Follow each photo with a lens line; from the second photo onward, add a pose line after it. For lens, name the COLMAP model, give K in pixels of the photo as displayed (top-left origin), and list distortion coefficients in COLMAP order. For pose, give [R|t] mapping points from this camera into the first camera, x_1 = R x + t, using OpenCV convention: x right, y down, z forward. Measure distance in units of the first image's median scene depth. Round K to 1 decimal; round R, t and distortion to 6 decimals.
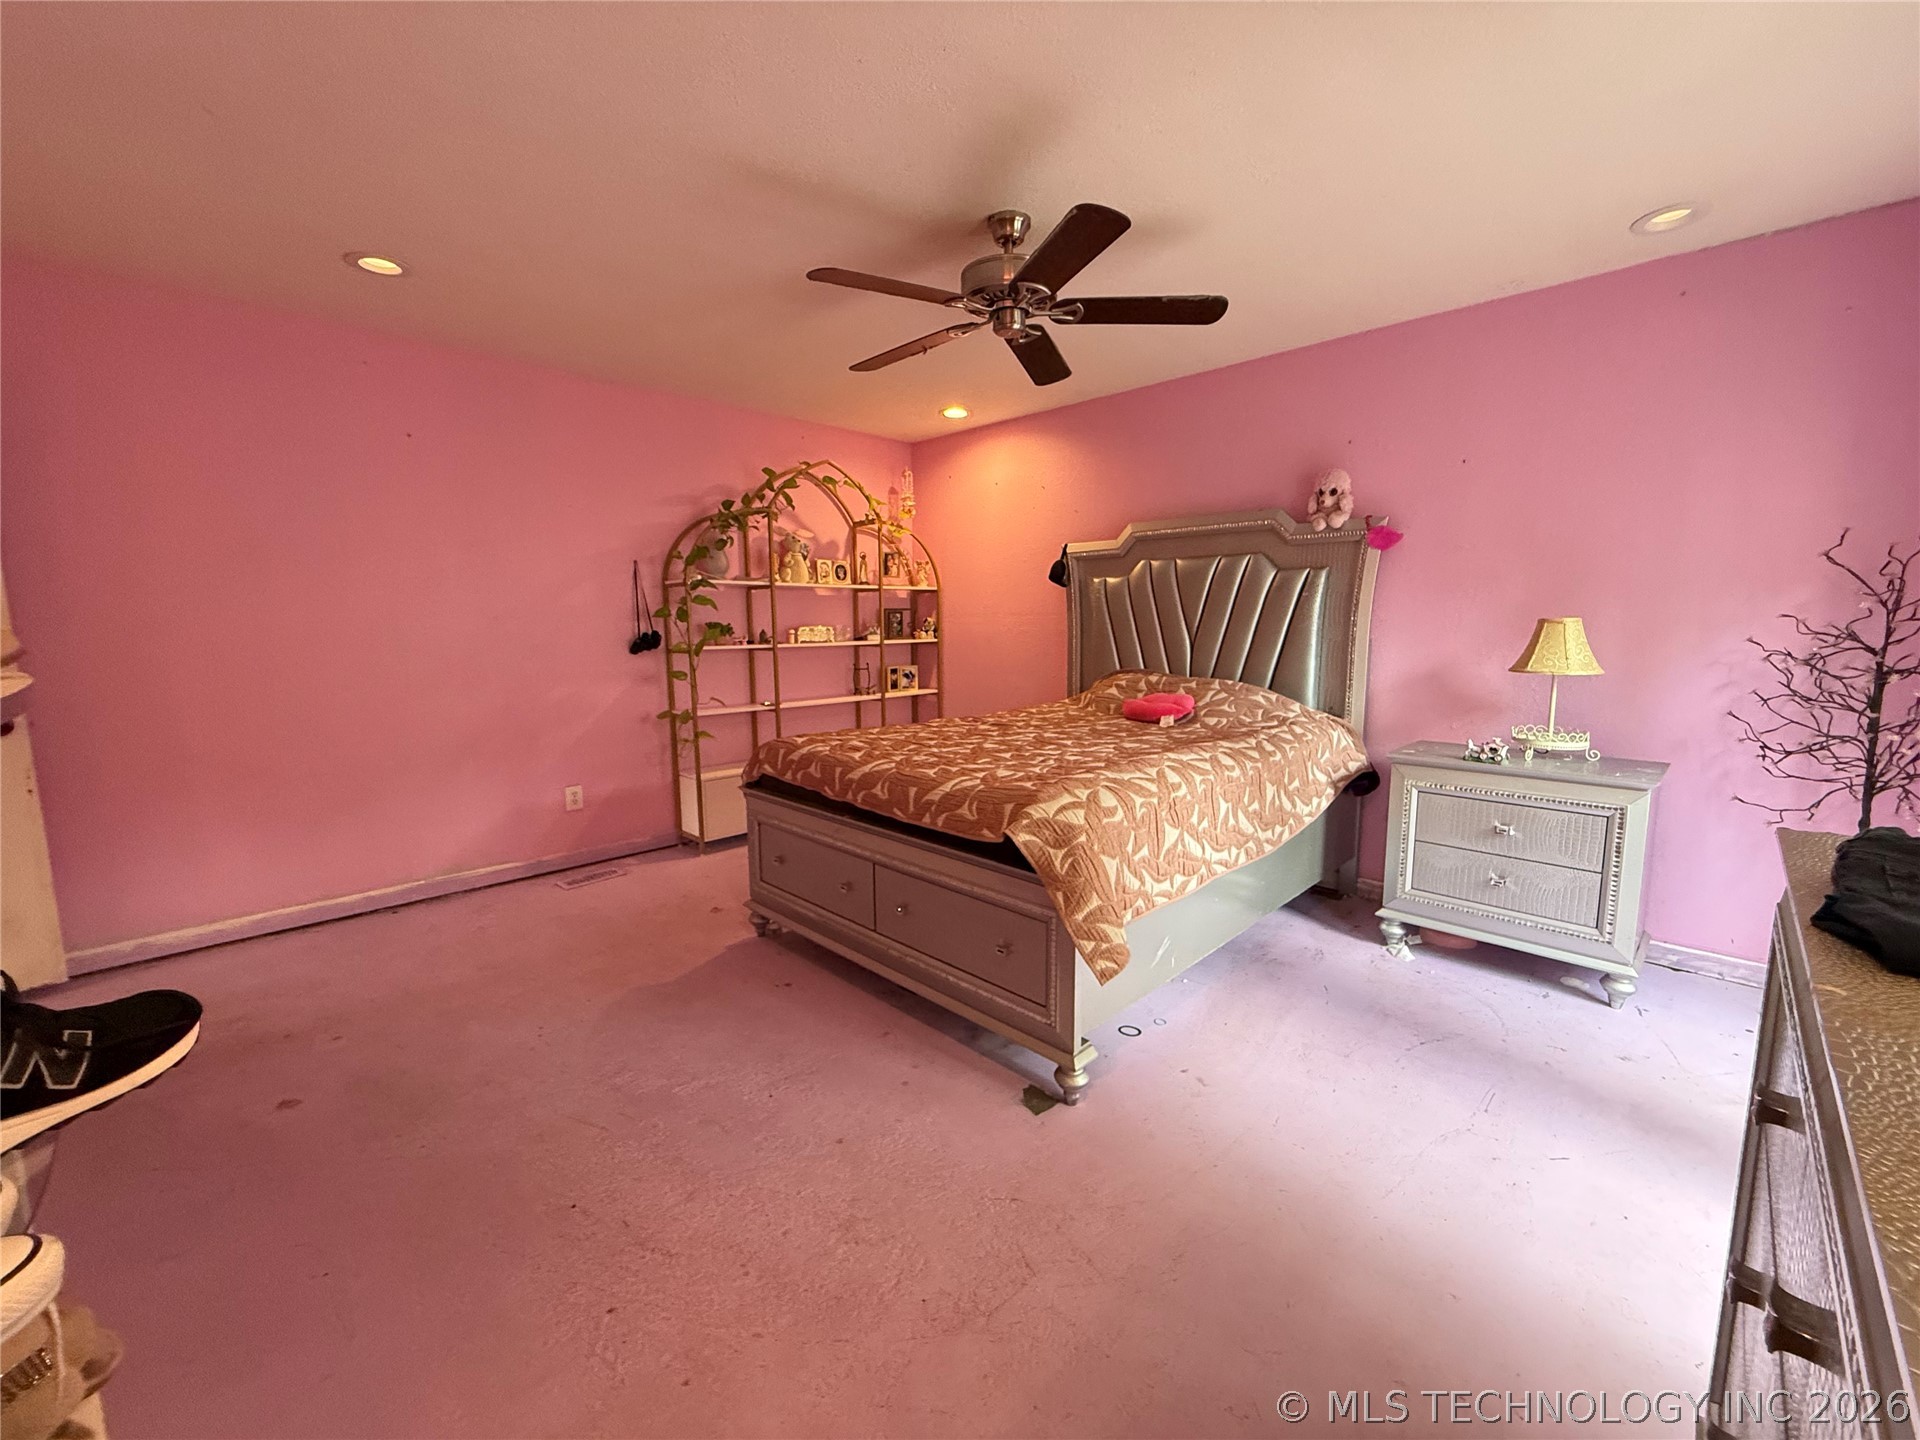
lens RADIAL K [[767.0, 0, 960.0], [0, 767.0, 720.0], [0, 0, 1]] dist [-0.000508, 0.000193]
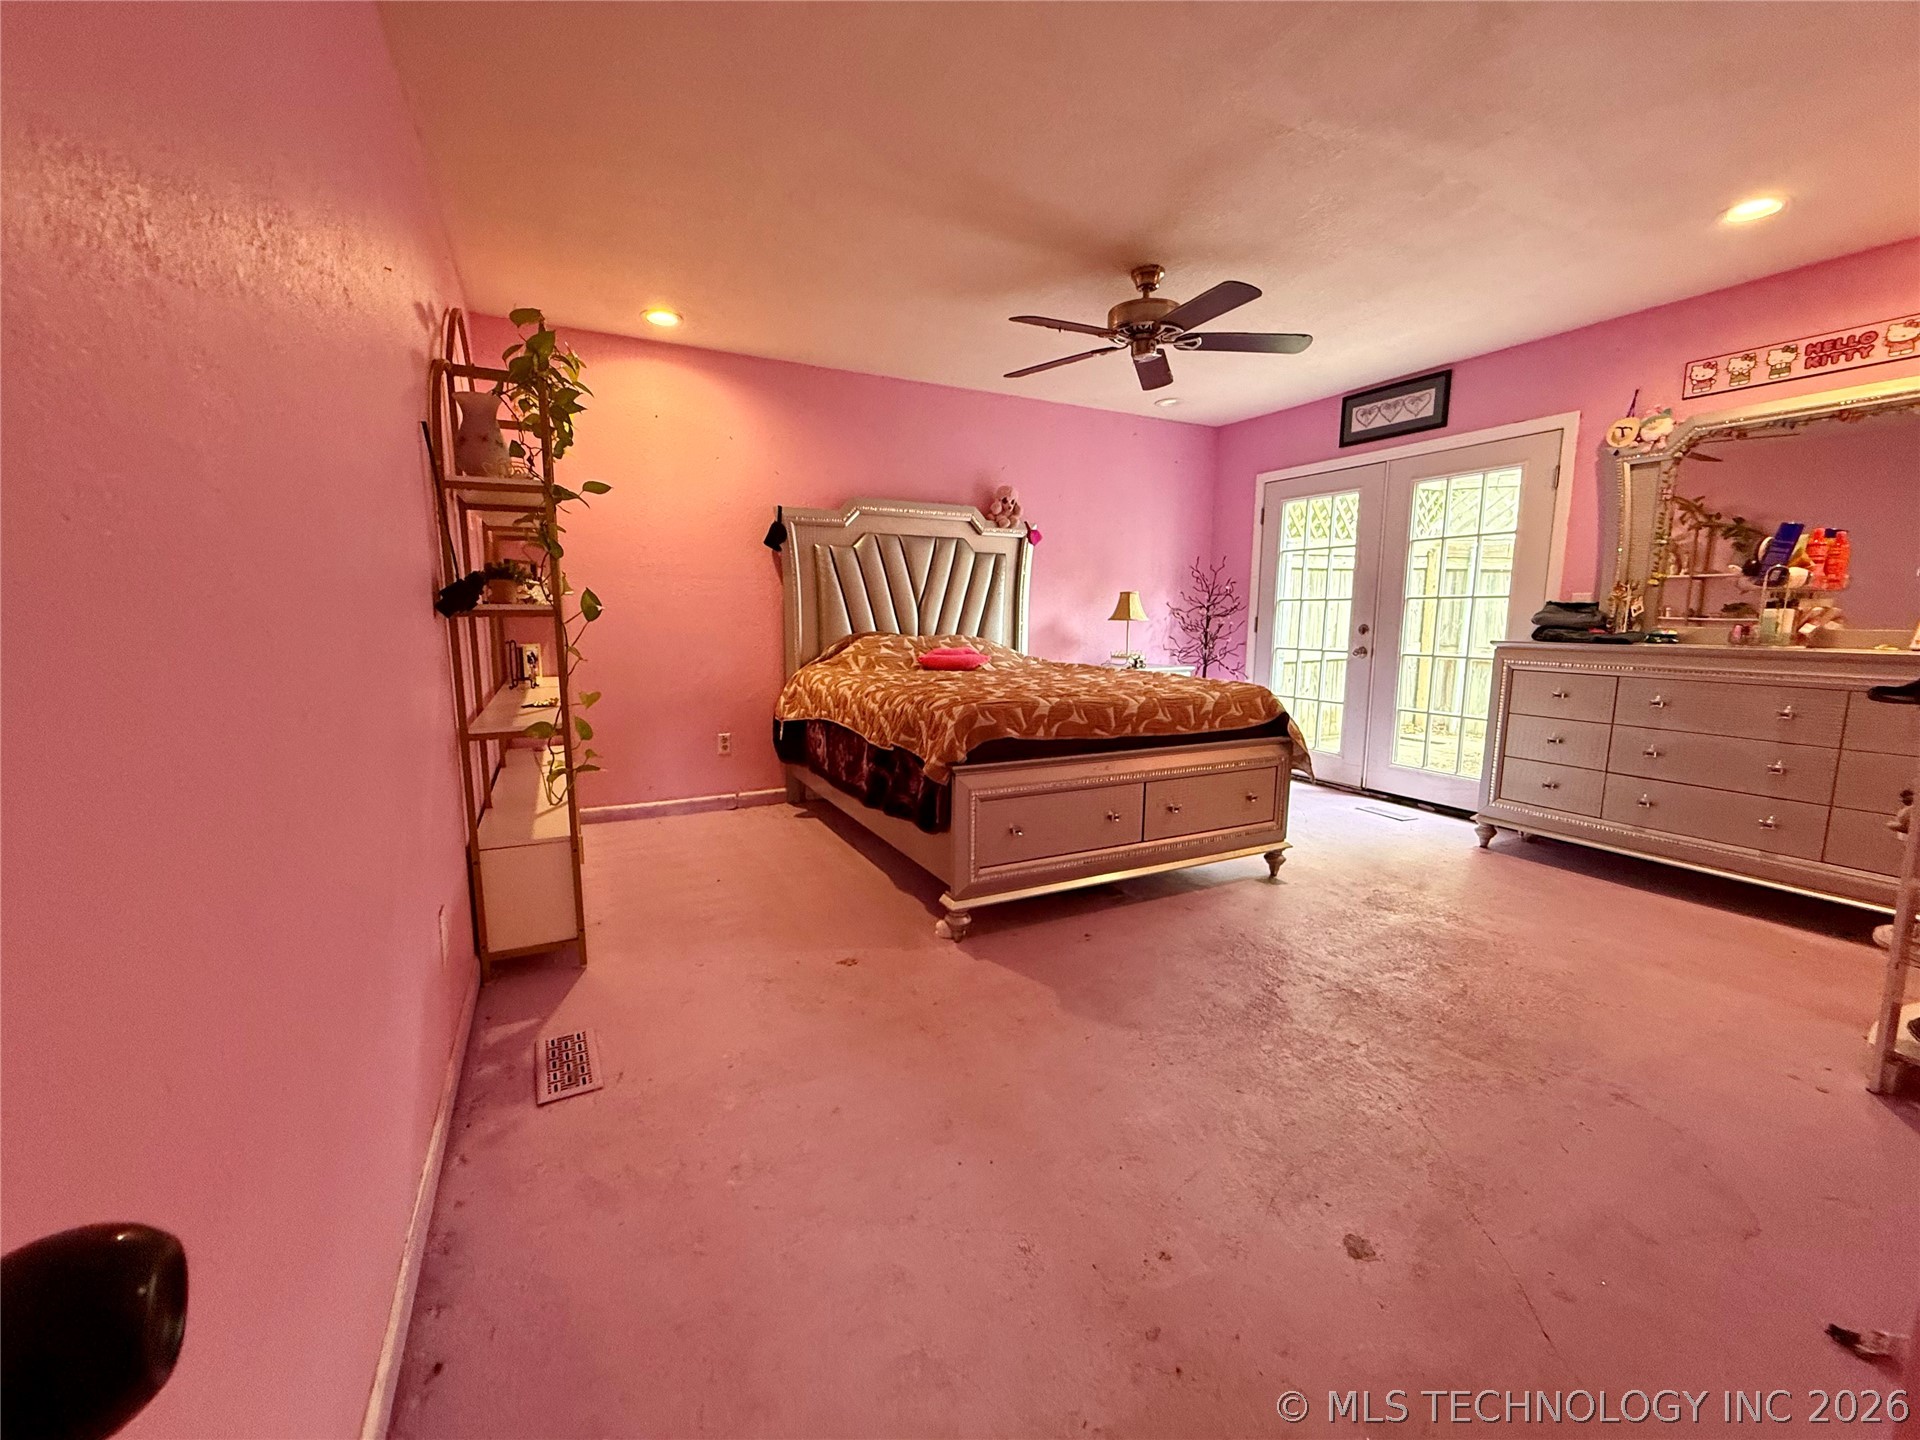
lens RADIAL K [[767.0, 0, 960.0], [0, 767.0, 720.0], [0, 0, 1]] dist [-0.000508, 0.000193]
pose [[0.305203, -0.122816, 0.944334, -1.264329], [0.115196, 0.989128, 0.091411, -0.044857], [-0.945294, 0.080884, 0.316033, 0.876641]]
